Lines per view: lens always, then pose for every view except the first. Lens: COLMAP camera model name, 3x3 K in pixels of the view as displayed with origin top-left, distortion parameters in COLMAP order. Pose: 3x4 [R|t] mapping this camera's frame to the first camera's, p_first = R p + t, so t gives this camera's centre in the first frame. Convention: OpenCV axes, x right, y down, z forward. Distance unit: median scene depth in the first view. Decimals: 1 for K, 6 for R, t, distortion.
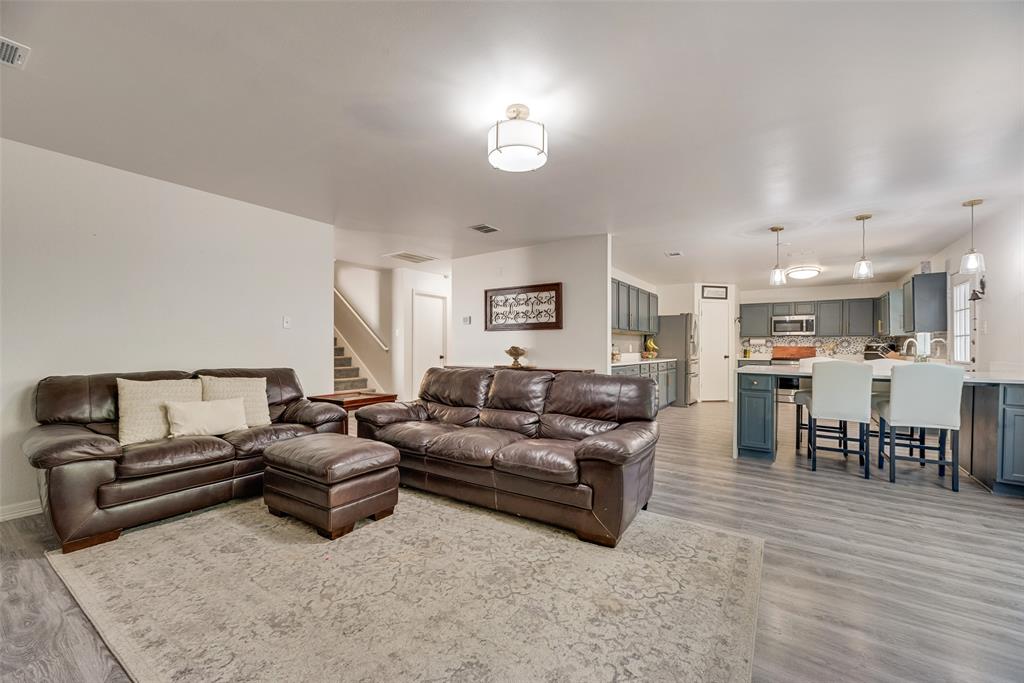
lens RADIAL K [[411.4, 0, 512.5], [0, 411.4, 347.4], [0, 0, 1]] dist [0.002801, 0.000234]
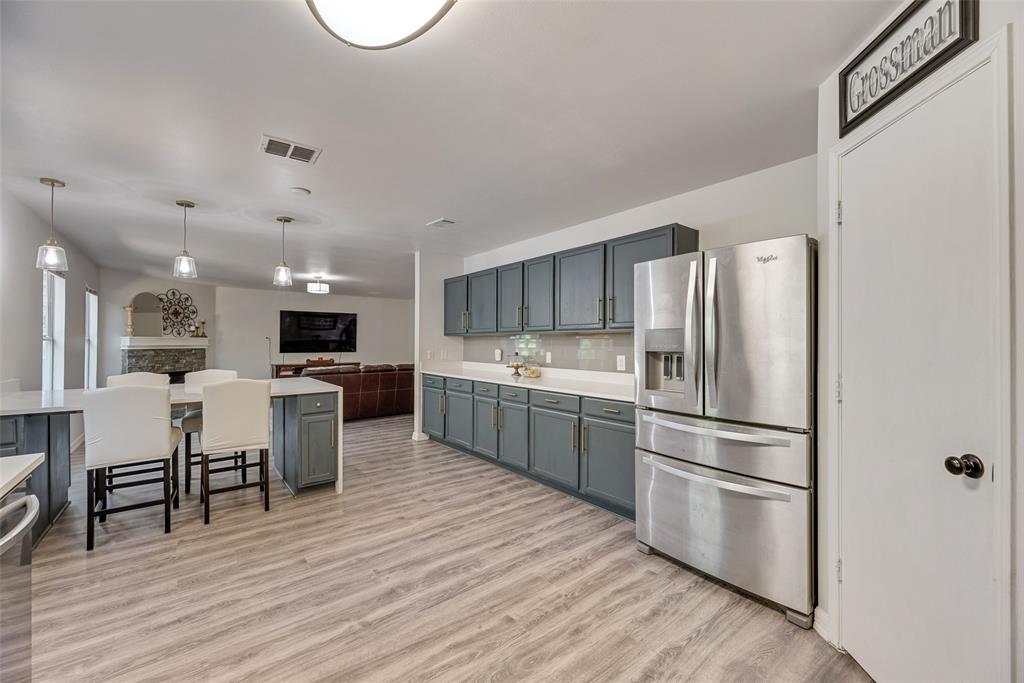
lens RADIAL K [[411.4, 0, 509.7], [0, 411.4, 342.8], [0, 0, 1]] dist [0.002801, 0.000234]
pose [[-0.287937, -0.002381, -0.957647, 0.761161], [-0.003270, 0.999994, -0.001504, -0.019552], [0.957644, 0.002698, -0.287943, 0.977752]]
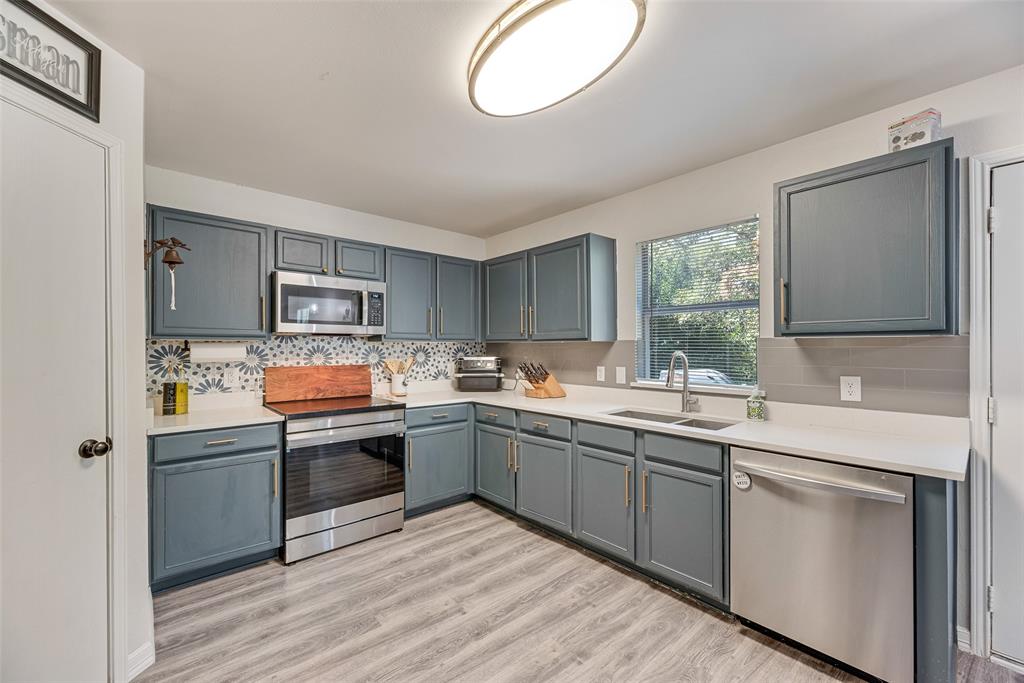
lens RADIAL K [[411.4, 0, 511.4], [0, 411.4, 344.8], [0, 0, 1]] dist [0.002801, 0.000234]
pose [[0.236872, 0.000383, 0.971541, 0.426972], [0.004501, 0.999989, -0.001491, -0.021880], [-0.971530, 0.004726, 0.236868, 0.858428]]
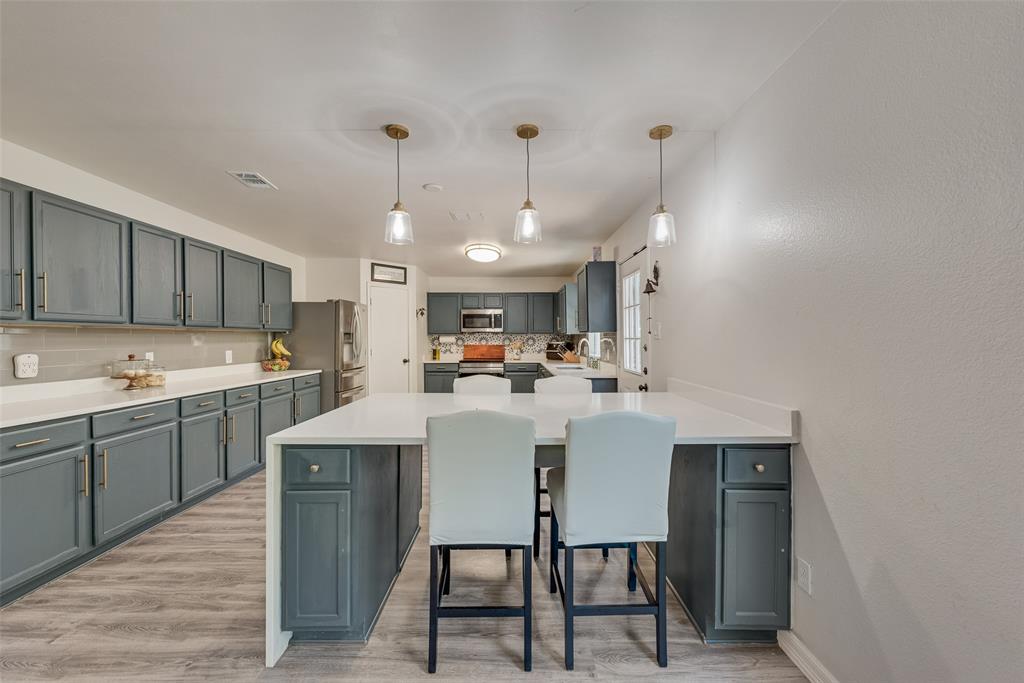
lens RADIAL K [[411.4, 0, 516.8], [0, 411.4, 337.4], [0, 0, 1]] dist [0.002801, 0.000234]
pose [[0.815502, -0.007924, 0.578700, 0.272677], [0.009003, 0.999959, 0.001005, -0.020699], [-0.578684, 0.004390, 0.815540, 0.293884]]
